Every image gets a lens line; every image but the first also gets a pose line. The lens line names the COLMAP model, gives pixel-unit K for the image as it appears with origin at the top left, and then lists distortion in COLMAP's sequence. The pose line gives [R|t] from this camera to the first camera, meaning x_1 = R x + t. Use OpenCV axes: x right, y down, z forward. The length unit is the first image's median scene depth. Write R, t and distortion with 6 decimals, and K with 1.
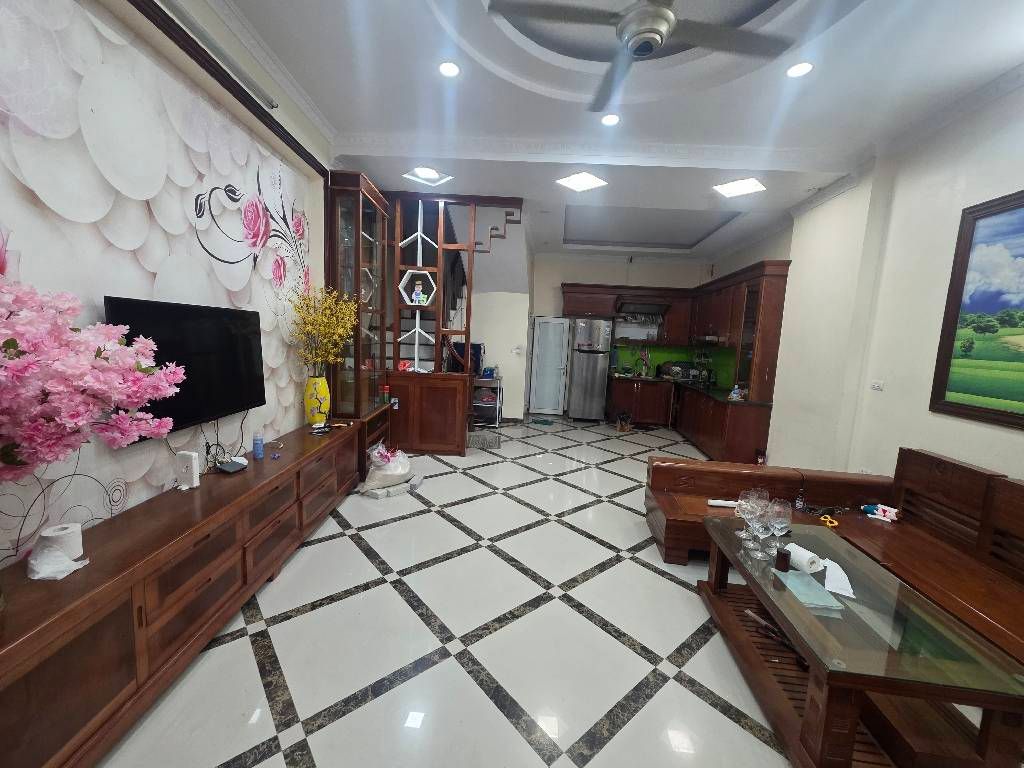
lens RADIAL K [[410.6, 0, 512.0], [0, 410.6, 384.0], [0, 0, 1]] dist [0.001067, 0.000037]
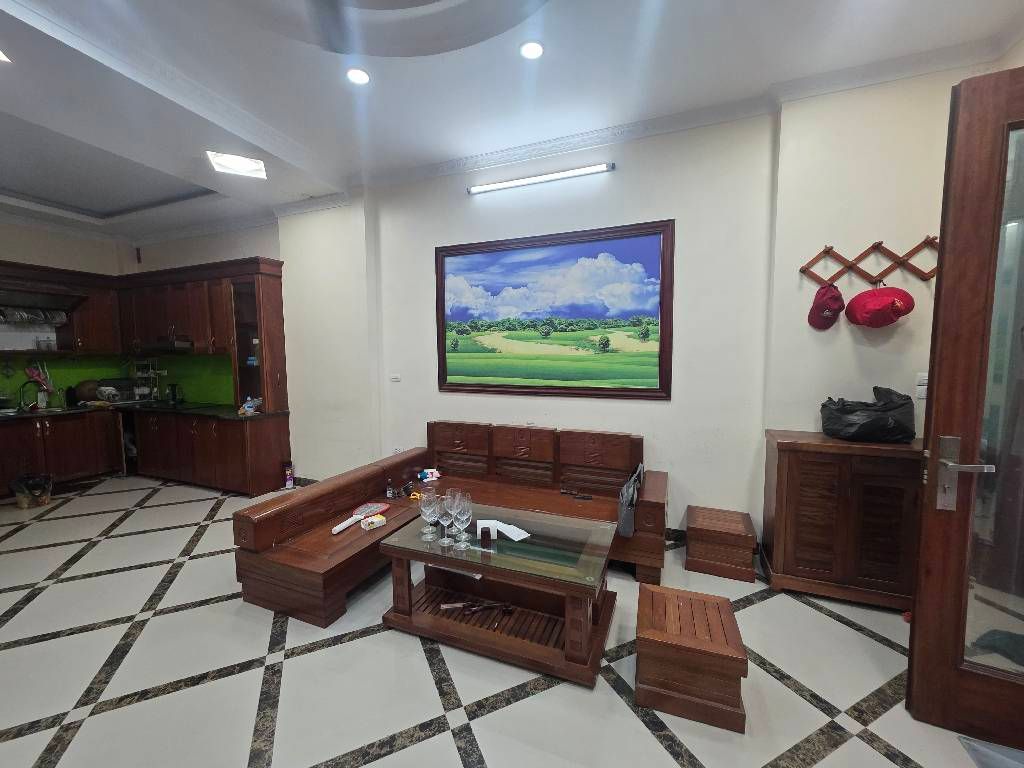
lens RADIAL K [[410.6, 0, 512.0], [0, 410.6, 384.0], [0, 0, 1]] dist [0.001067, 0.000037]
pose [[0.254746, -0.125293, 0.958857, -0.230332], [0.130219, 0.986984, 0.094372, -0.055781], [-0.958200, 0.100820, 0.267745, 0.383291]]
